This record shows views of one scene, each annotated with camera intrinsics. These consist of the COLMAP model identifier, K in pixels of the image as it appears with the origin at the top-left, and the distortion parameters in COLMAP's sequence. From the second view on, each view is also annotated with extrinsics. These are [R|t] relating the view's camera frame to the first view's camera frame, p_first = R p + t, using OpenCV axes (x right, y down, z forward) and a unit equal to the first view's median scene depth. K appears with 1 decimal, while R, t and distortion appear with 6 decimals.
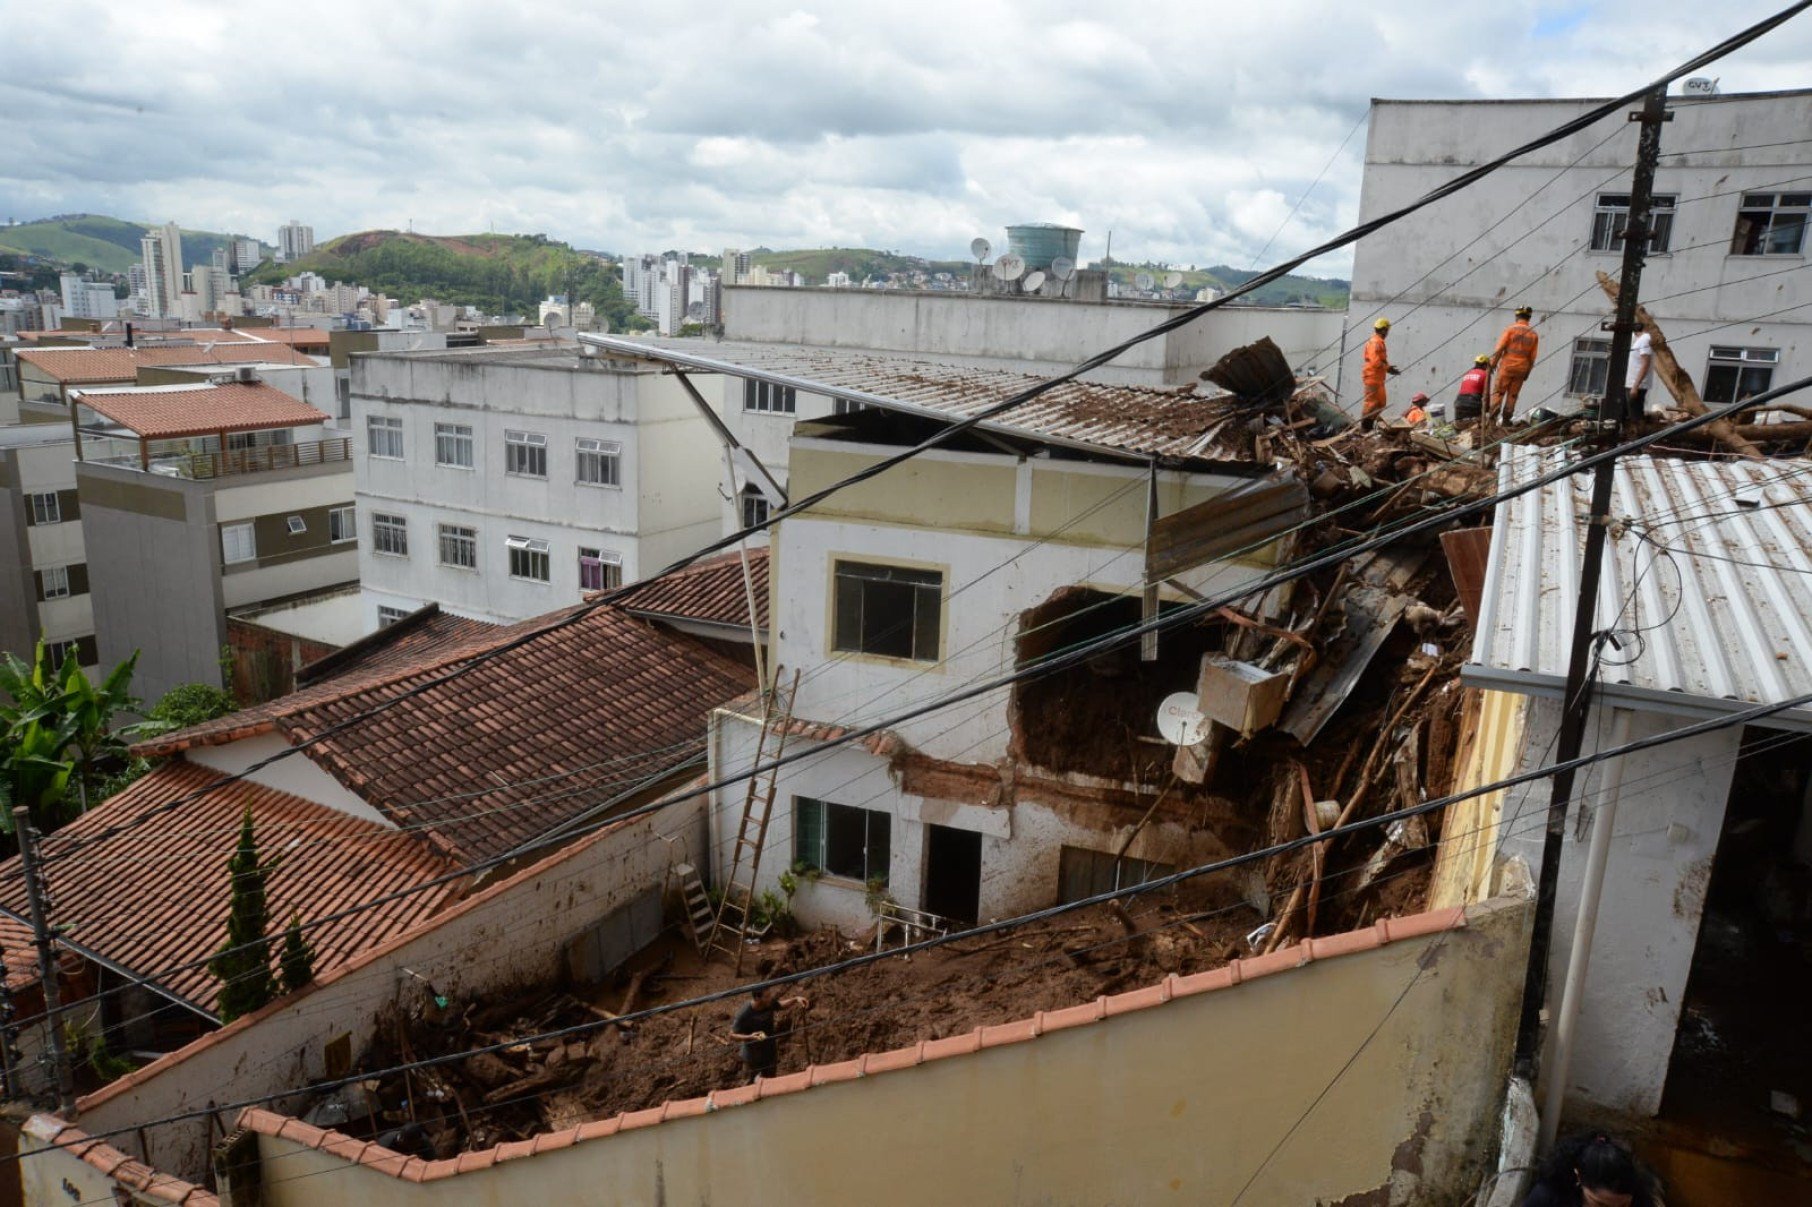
lens RADIAL K [[1298.7, 0, 908.0], [0, 1298.7, 607.9], [0, 0, 1]] dist [-0.160073, 0.160924]
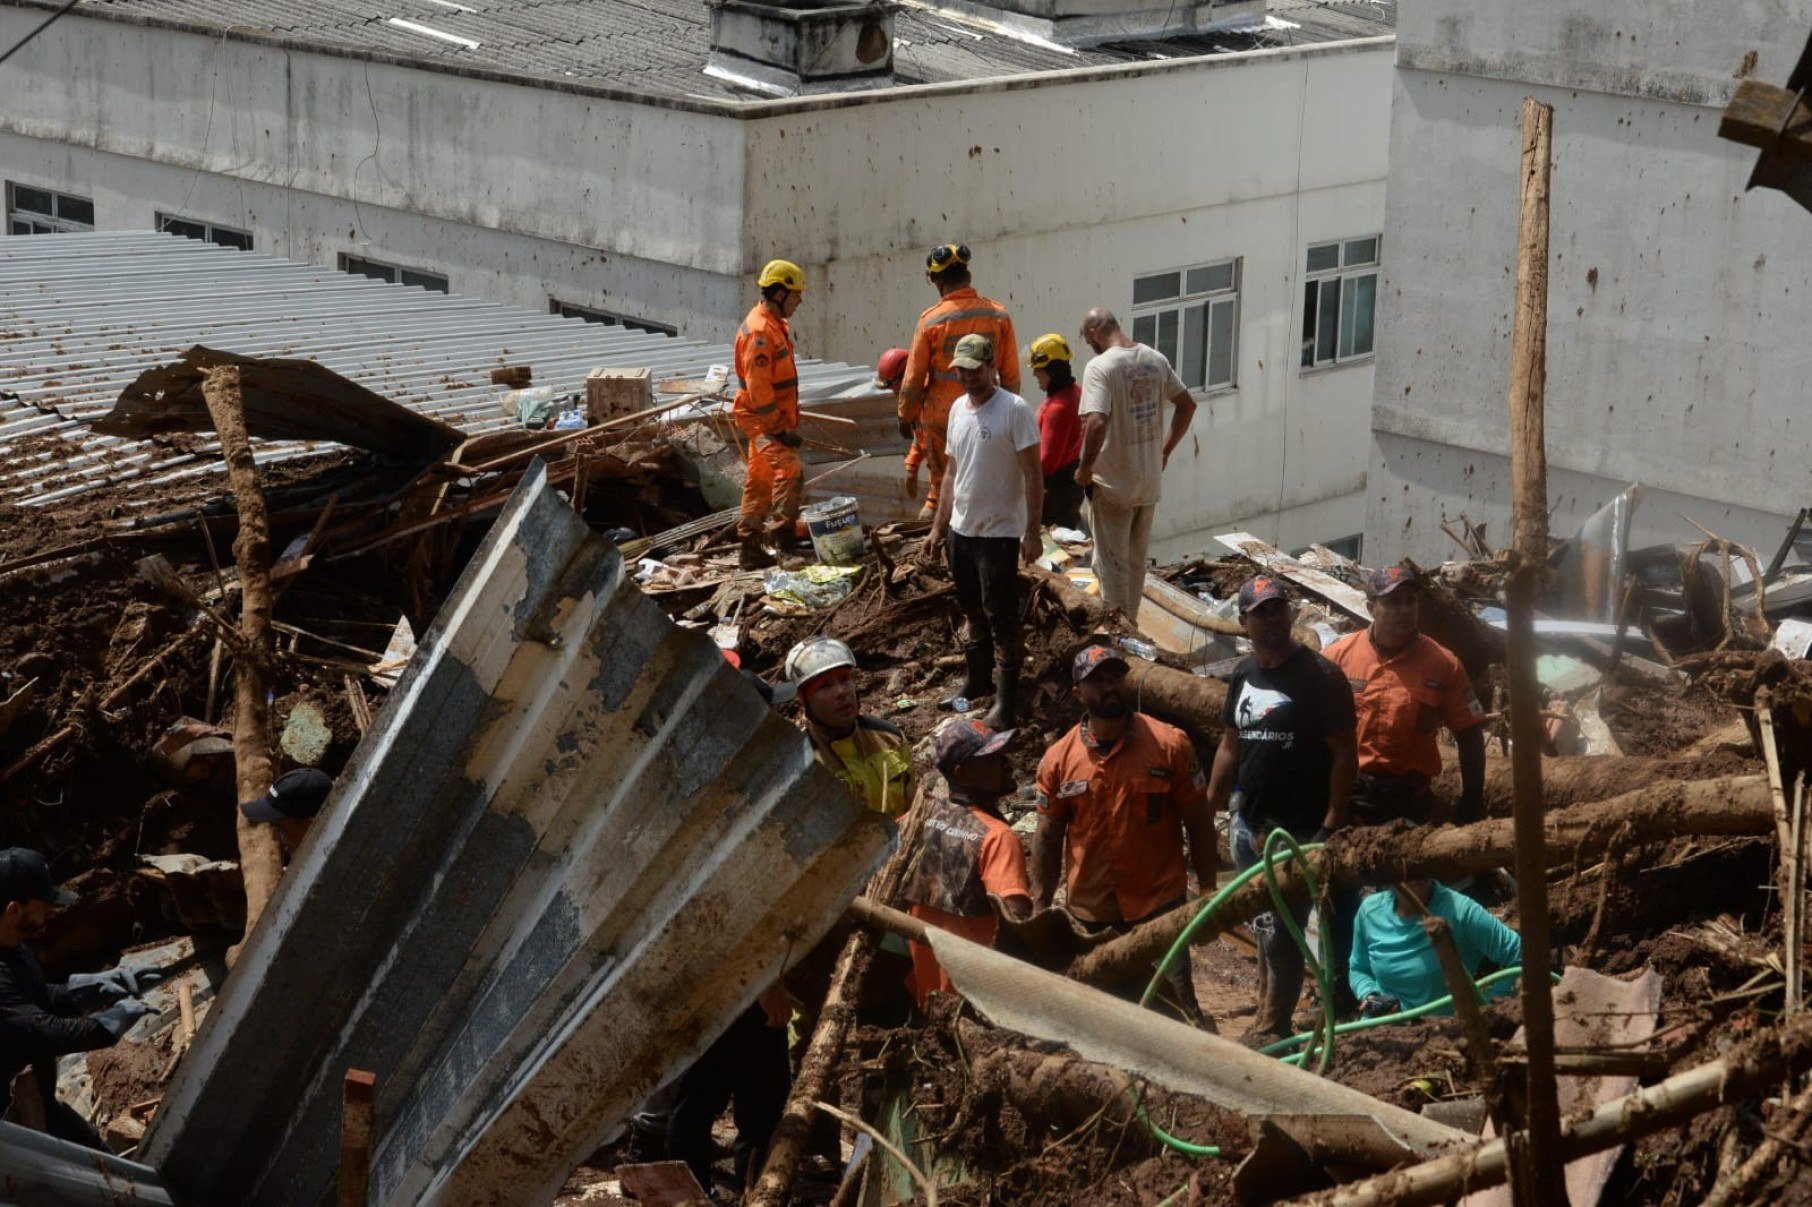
lens RADIAL K [[3598.2, 0, 906.0], [0, 3598.2, 603.5], [0, 0, 1]] dist [-0.066292, -0.281546]
pose [[0.957272, 0.061419, -0.282592, 0.599886], [-0.057923, 0.998106, 0.020719, -0.125432], [0.283329, -0.003465, 0.959016, 0.003779]]
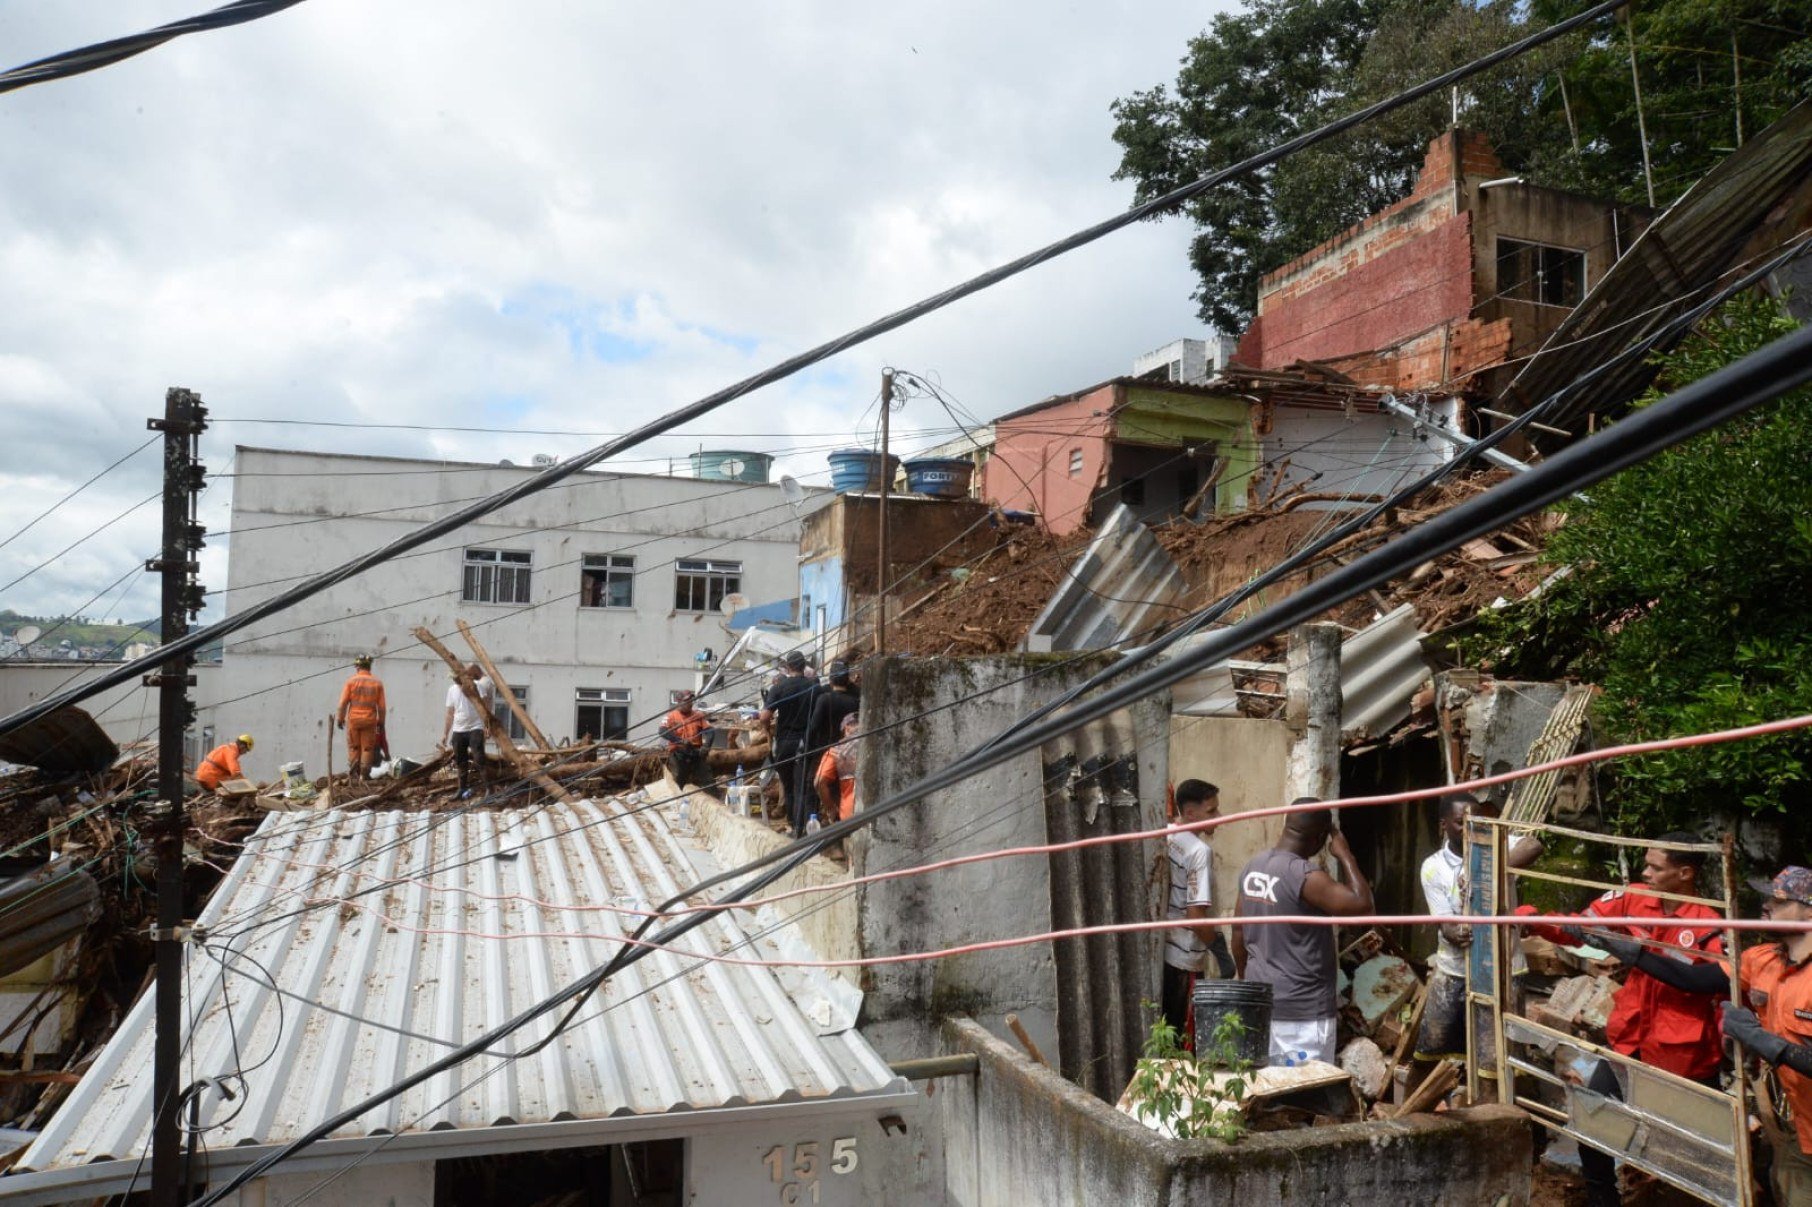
lens RADIAL K [[1298.7, 0, 908.0], [0, 1298.7, 607.9], [0, 0, 1]] dist [-0.160073, 0.160924]
pose [[0.715005, 0.015955, 0.698937, 0.077968], [0.173242, 0.964515, -0.199242, -0.007537], [-0.677315, 0.263544, 0.686869, 0.031417]]
